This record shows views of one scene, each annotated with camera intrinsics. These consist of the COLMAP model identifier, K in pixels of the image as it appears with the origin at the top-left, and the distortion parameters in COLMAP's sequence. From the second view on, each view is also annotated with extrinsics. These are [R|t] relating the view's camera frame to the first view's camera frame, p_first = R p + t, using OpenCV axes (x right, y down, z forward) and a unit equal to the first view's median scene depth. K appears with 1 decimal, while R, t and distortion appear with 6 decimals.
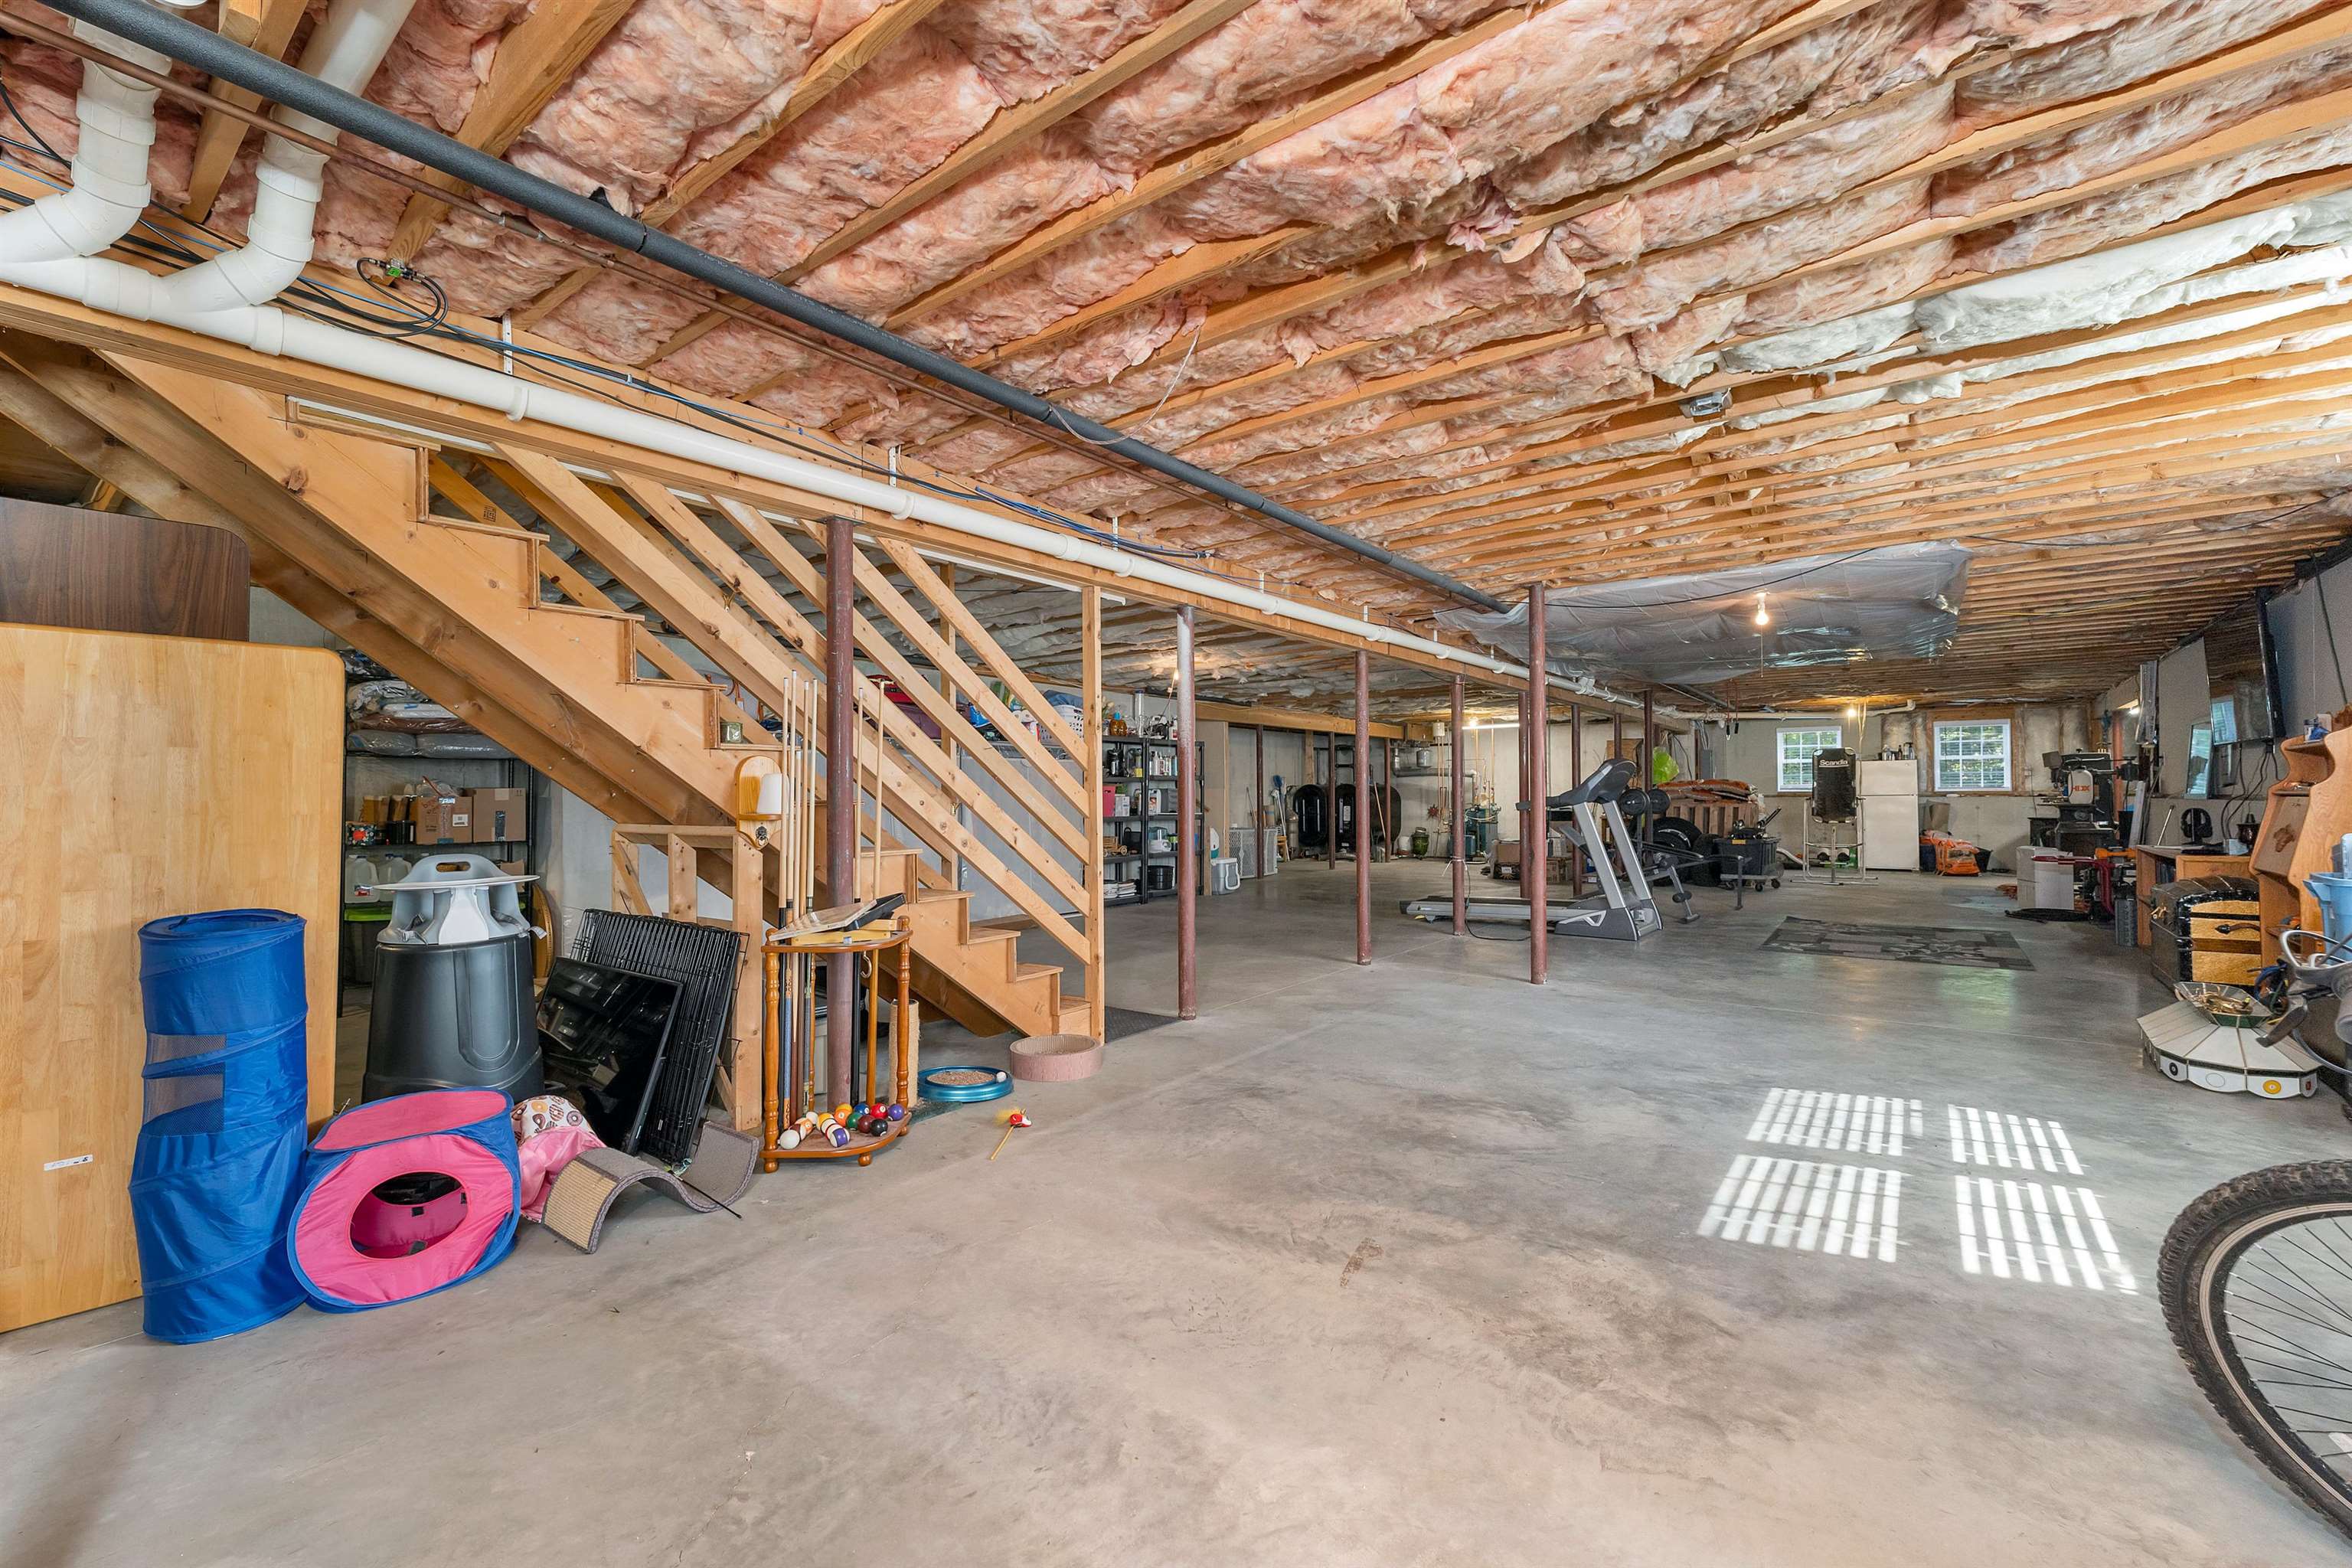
lens RADIAL K [[984.6, 0, 1174.3], [0, 984.6, 782.8], [0, 0, 1]] dist [-0.000441, -0.000568]
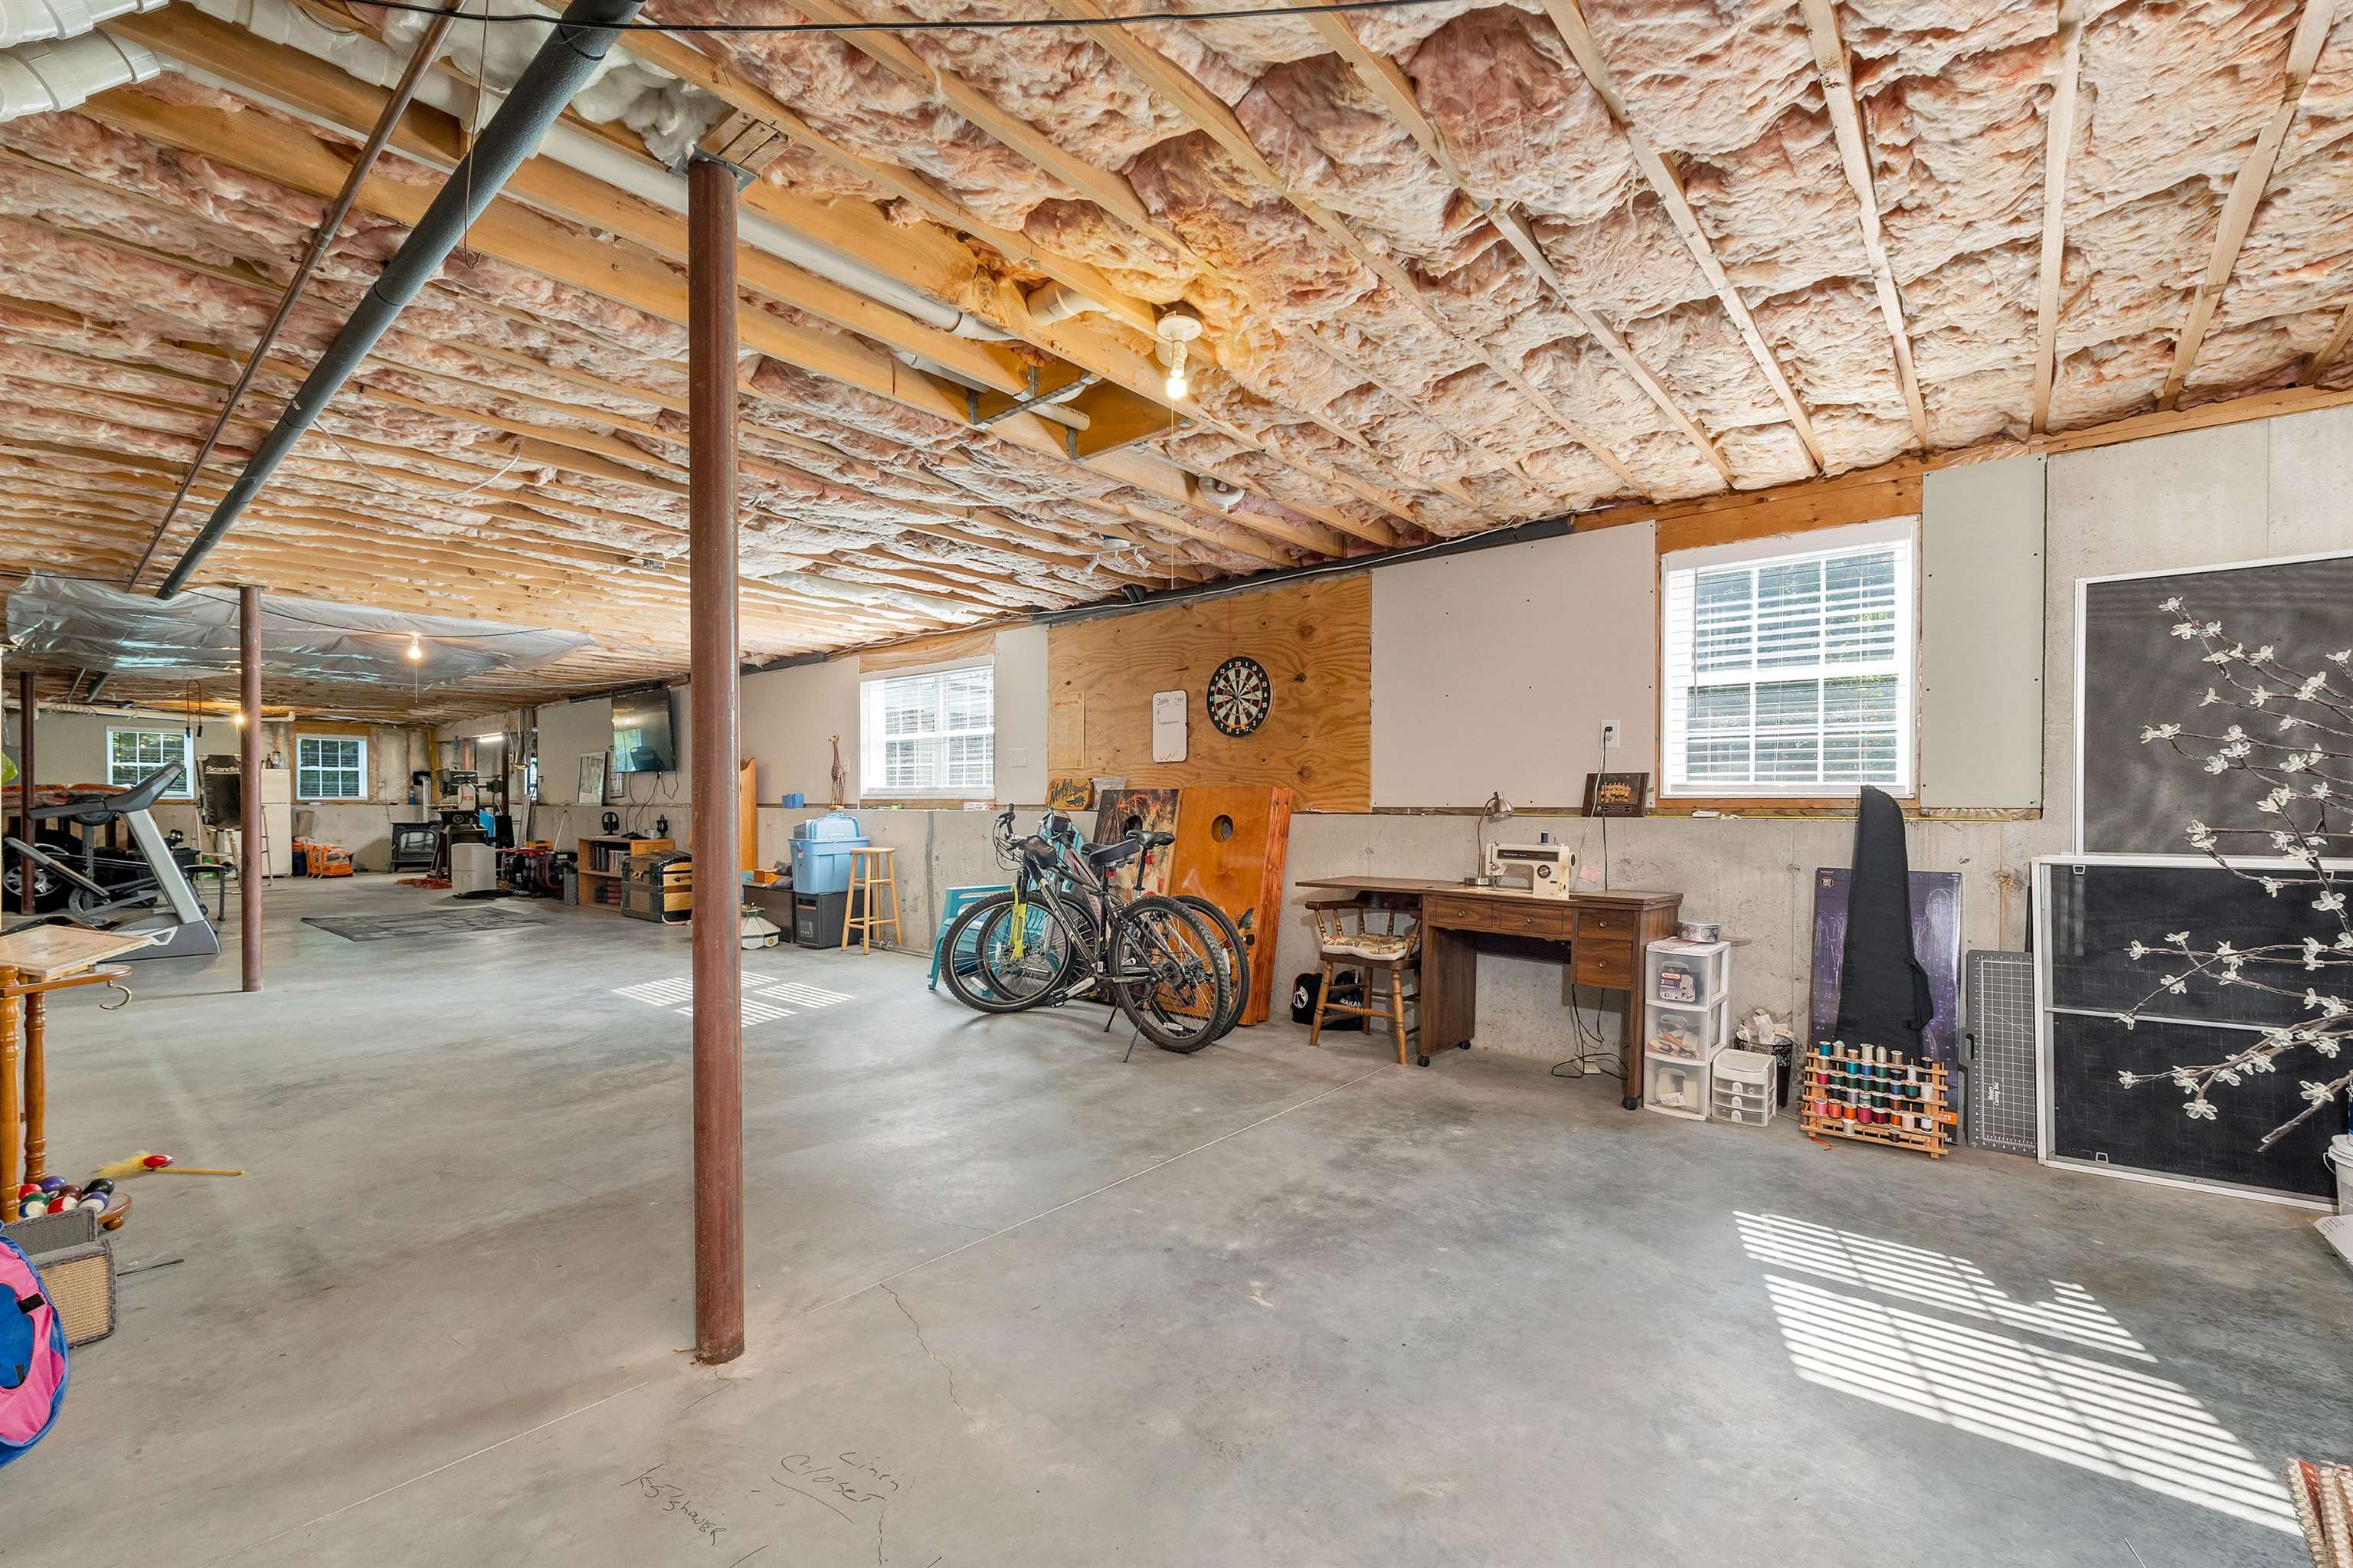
lens RADIAL K [[985.0, 0, 1184.2], [0, 985.0, 801.2], [0, 0, 1]] dist [-0.000441, -0.000568]
pose [[0.044930, 0.005630, 0.998974, -0.261497], [-0.014303, 0.999885, -0.004992, 0.002014], [-0.998888, -0.014064, 0.045005, 0.008632]]
